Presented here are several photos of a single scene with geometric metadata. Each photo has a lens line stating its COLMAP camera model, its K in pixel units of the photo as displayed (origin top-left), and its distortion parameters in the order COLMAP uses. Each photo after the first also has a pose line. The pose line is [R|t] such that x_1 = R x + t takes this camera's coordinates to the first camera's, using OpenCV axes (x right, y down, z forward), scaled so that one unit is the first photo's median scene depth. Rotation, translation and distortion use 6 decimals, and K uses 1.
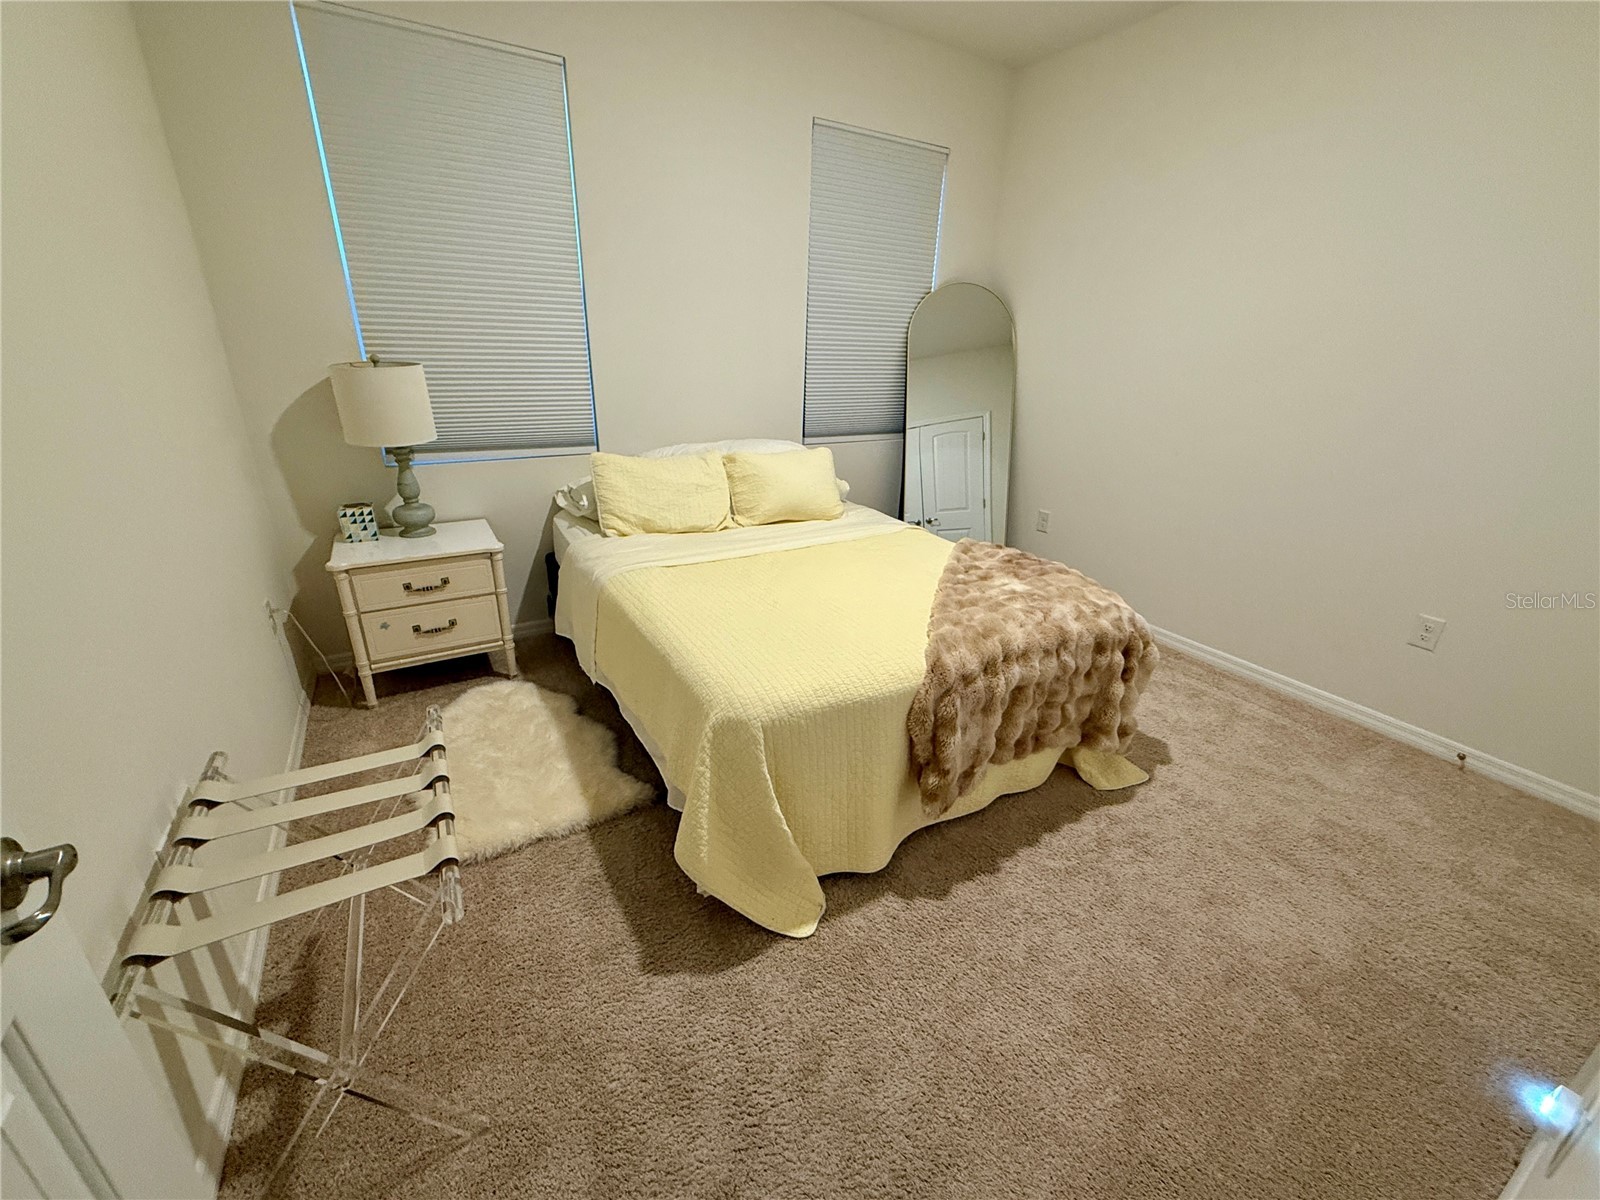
lens RADIAL K [[651.5, 0, 799.2], [0, 651.5, 601.7], [0, 0, 1]] dist [0.000489, 0.000380]
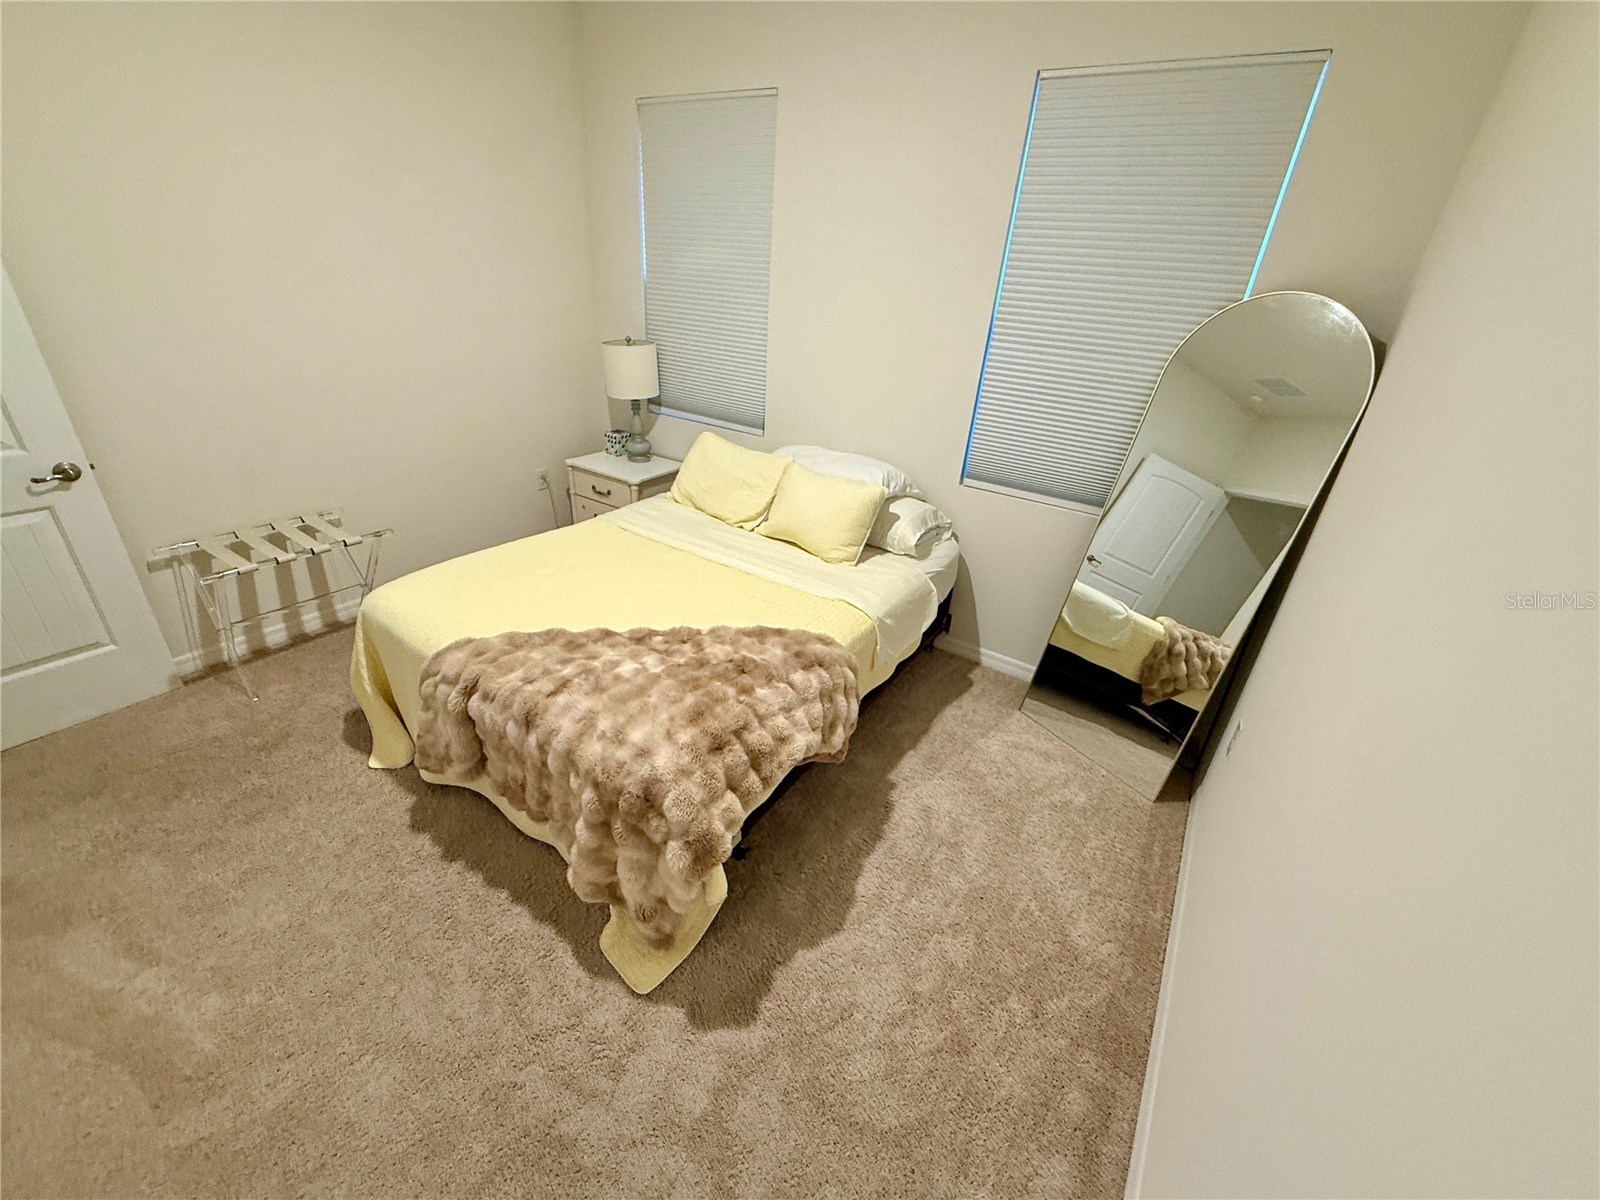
lens RADIAL K [[651.5, 0, 799.2], [0, 651.5, 601.7], [0, 0, 1]] dist [0.000489, 0.000380]
pose [[0.436809, 0.411530, -0.799901, 0.934353], [-0.380044, 0.890388, 0.250550, -0.346954], [0.815331, 0.194555, 0.545329, 0.597922]]
